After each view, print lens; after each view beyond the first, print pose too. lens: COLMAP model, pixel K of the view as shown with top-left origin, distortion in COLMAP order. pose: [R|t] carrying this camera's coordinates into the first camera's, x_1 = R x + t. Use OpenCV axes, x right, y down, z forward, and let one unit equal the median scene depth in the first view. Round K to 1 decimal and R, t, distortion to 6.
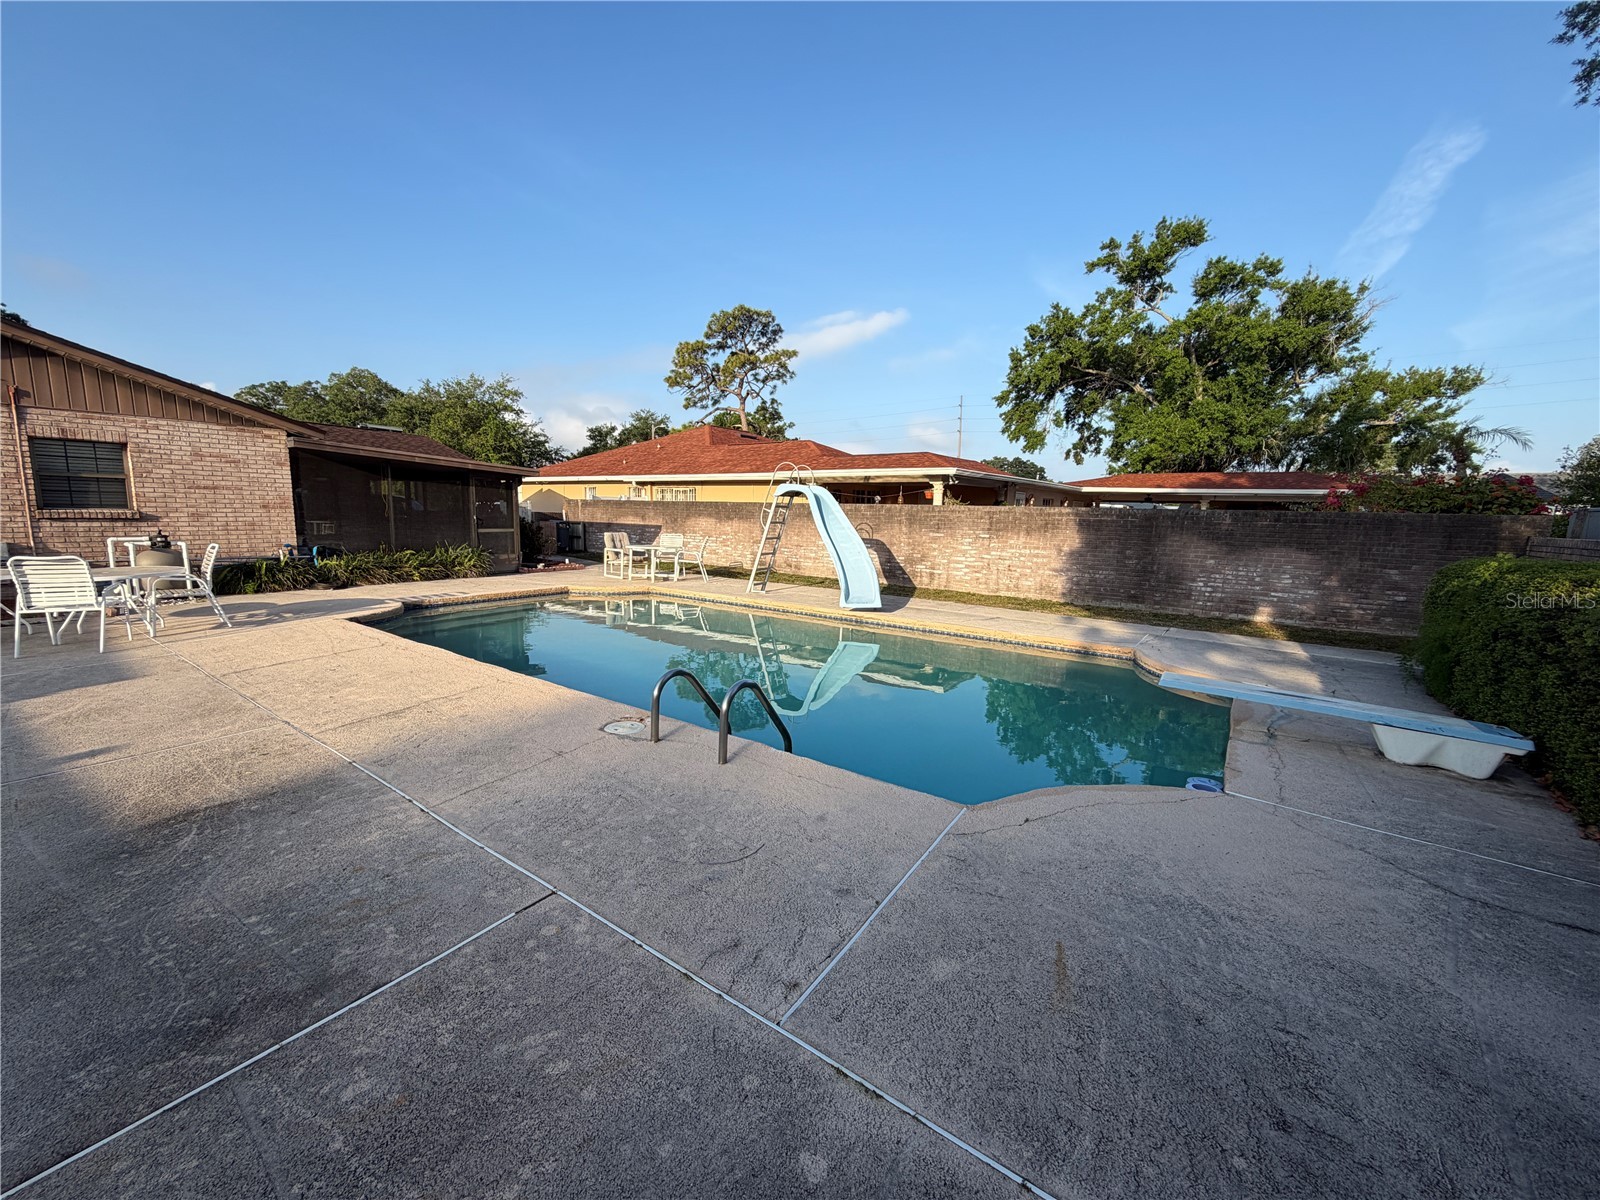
lens RADIAL K [[638.3, 0, 796.2], [0, 638.3, 598.7], [0, 0, 1]] dist [0.000463, -0.000216]
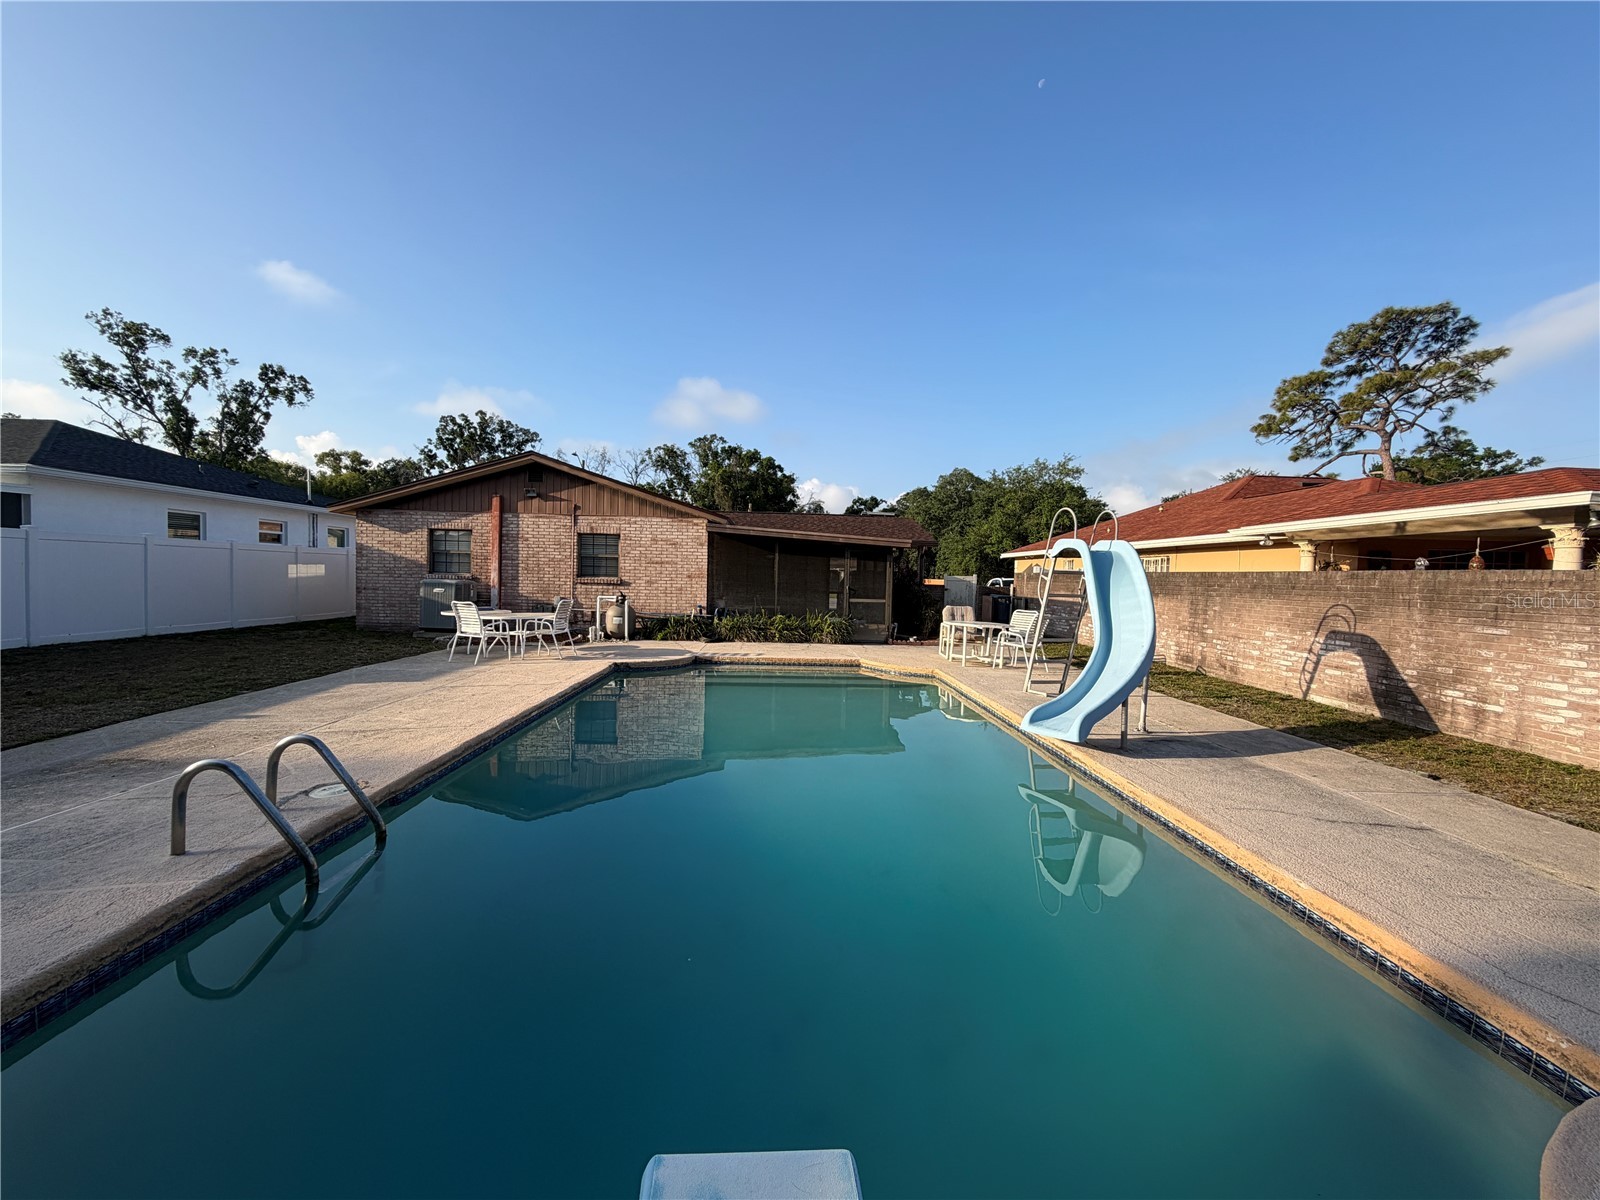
lens RADIAL K [[638.3, 0, 796.2], [0, 638.3, 598.7], [0, 0, 1]] dist [0.000463, -0.000216]
pose [[0.614497, 0.021632, -0.788623, 0.080633], [-0.119505, 0.990641, -0.065945, -0.008646], [0.779816, 0.134767, 0.611331, 0.084994]]
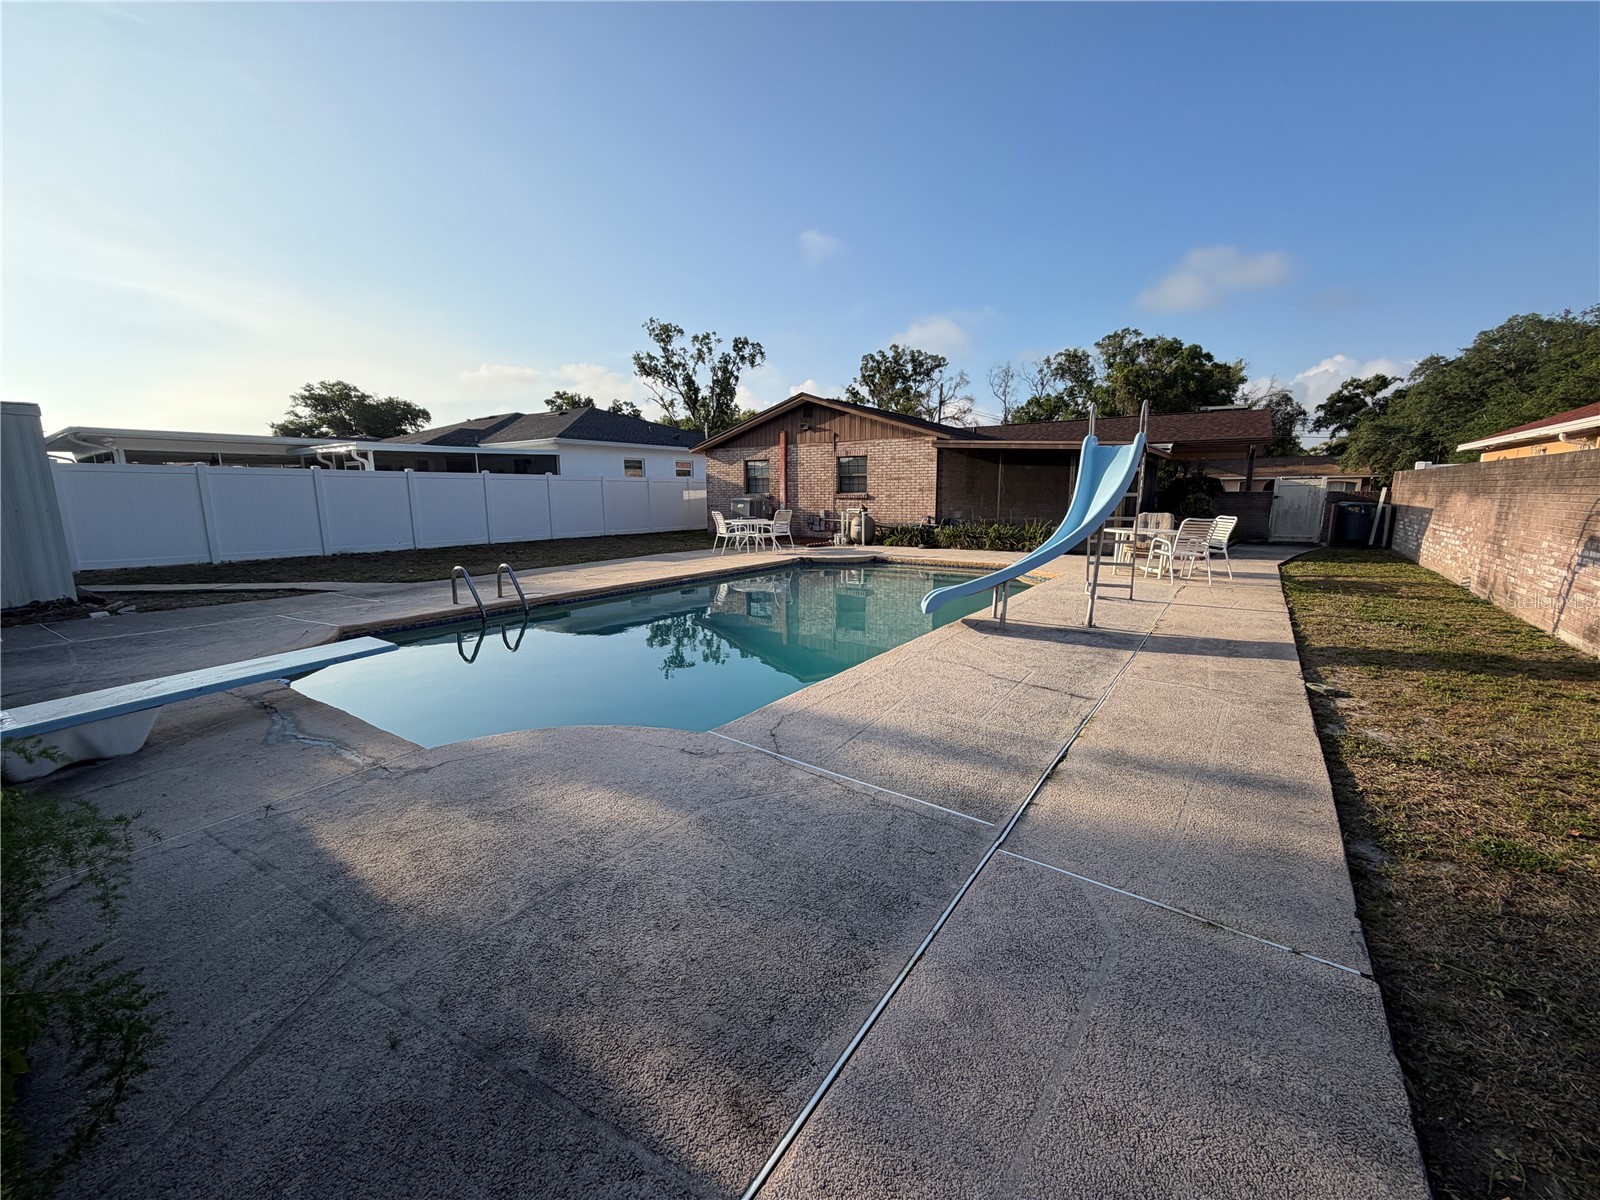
lens RADIAL K [[643.4, 0, 796.3], [0, 643.4, 592.3], [0, 0, 1]] dist [0.002156, -0.000010]
pose [[0.009938, 0.131859, -0.991219, 0.155495], [-0.130738, 0.982930, 0.129446, -0.015304], [0.991367, 0.128304, 0.027007, 0.161828]]
